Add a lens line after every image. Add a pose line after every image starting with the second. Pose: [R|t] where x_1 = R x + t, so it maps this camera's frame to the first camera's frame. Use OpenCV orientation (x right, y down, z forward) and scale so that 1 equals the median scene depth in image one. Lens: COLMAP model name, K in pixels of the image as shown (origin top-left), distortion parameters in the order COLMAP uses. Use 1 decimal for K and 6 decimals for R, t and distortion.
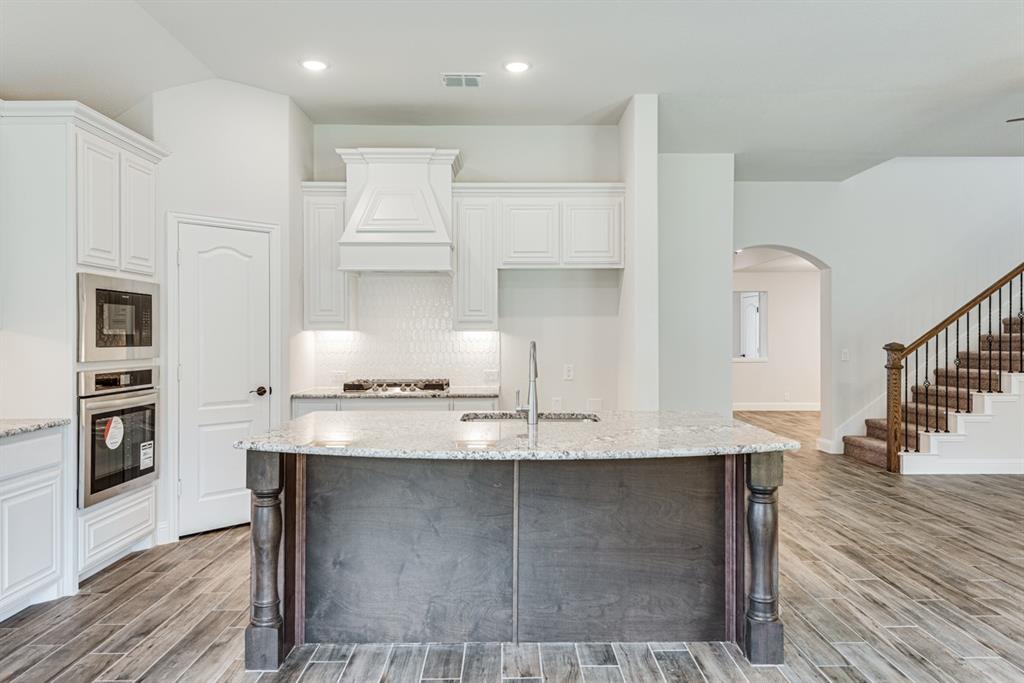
lens RADIAL K [[687.6, 0, 512.0], [0, 687.6, 341.5], [0, 0, 1]] dist [0.007531, -0.002113]
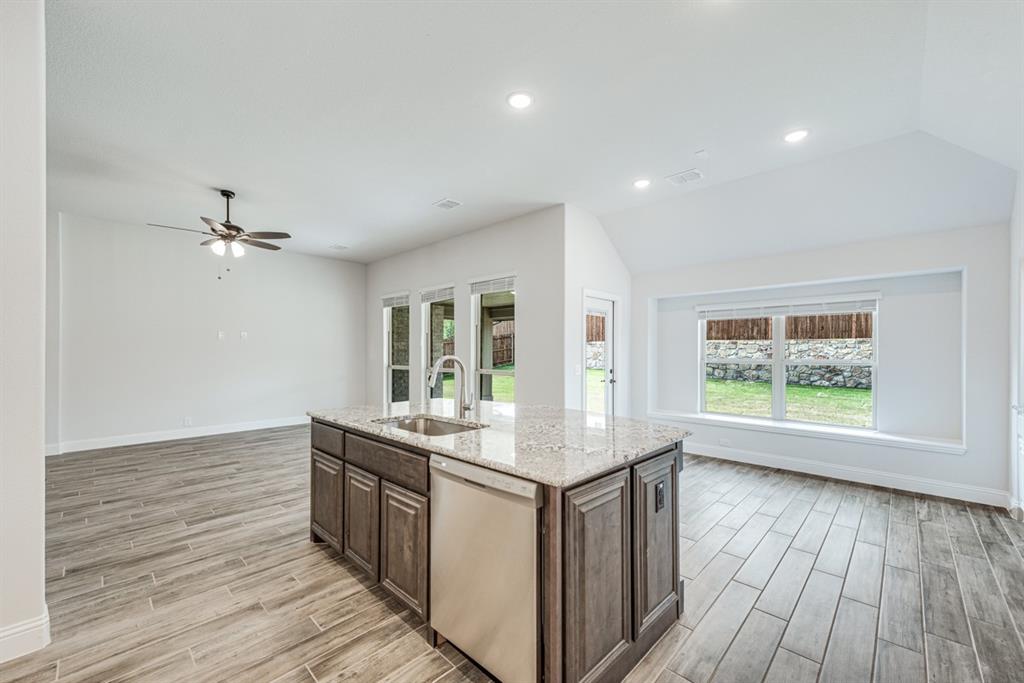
lens RADIAL K [[403.1, 0, 512.0], [0, 403.1, 341.5], [0, 0, 1]] dist [0.000779, -0.000062]
pose [[-0.721048, 0.018779, 0.692630, -0.431909], [0.001575, 0.999674, -0.025464, -0.005787], [-0.692883, -0.017270, -0.720843, 1.111051]]
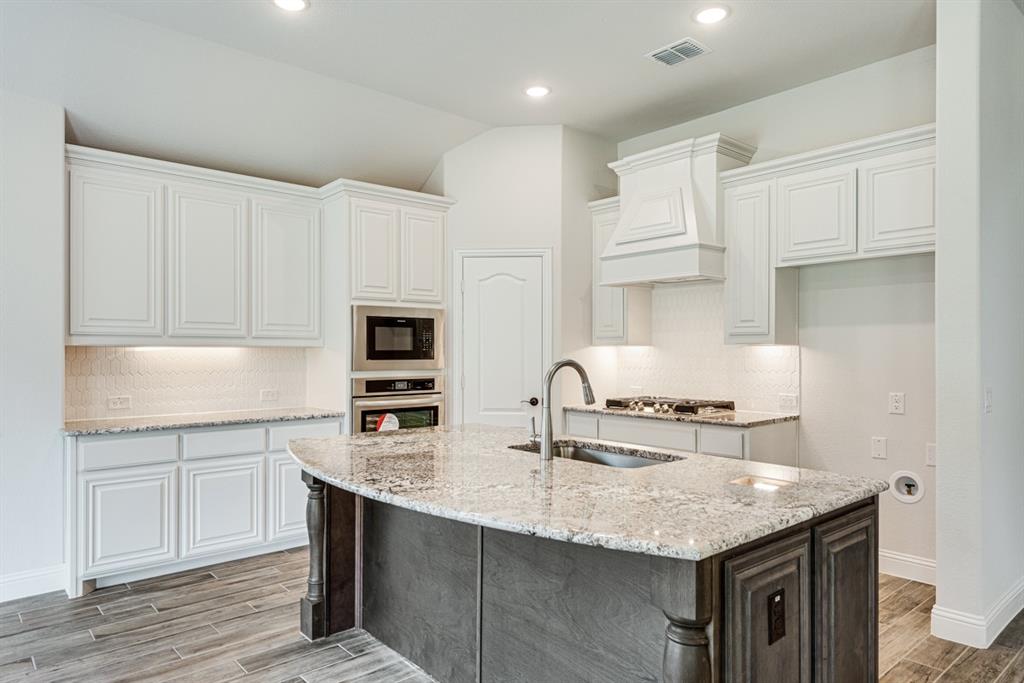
lens RADIAL K [[645.5, 0, 510.9], [0, 645.5, 356.2], [0, 0, 1]] dist [0.029576, 0.000108]
pose [[0.647767, 0.007618, -0.761801, 0.445606], [-0.005950, 0.999970, 0.004940, -0.006124], [0.761816, 0.001333, 0.647793, 0.343306]]
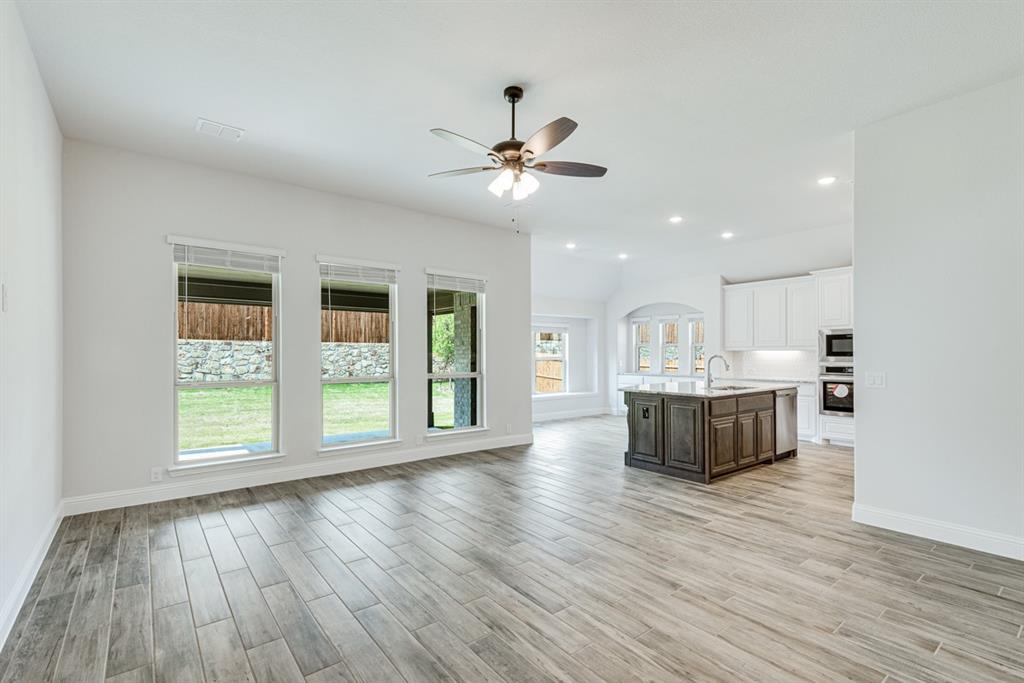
lens RADIAL K [[467.3, 0, 512.0], [0, 467.3, 341.5], [0, 0, 1]] dist [-0.000092, 0.000369]
pose [[-0.793587, -0.011740, -0.608343, 1.254020], [0.002500, 0.999742, -0.022556, -0.010618], [0.608452, -0.019421, -0.793353, 1.444224]]
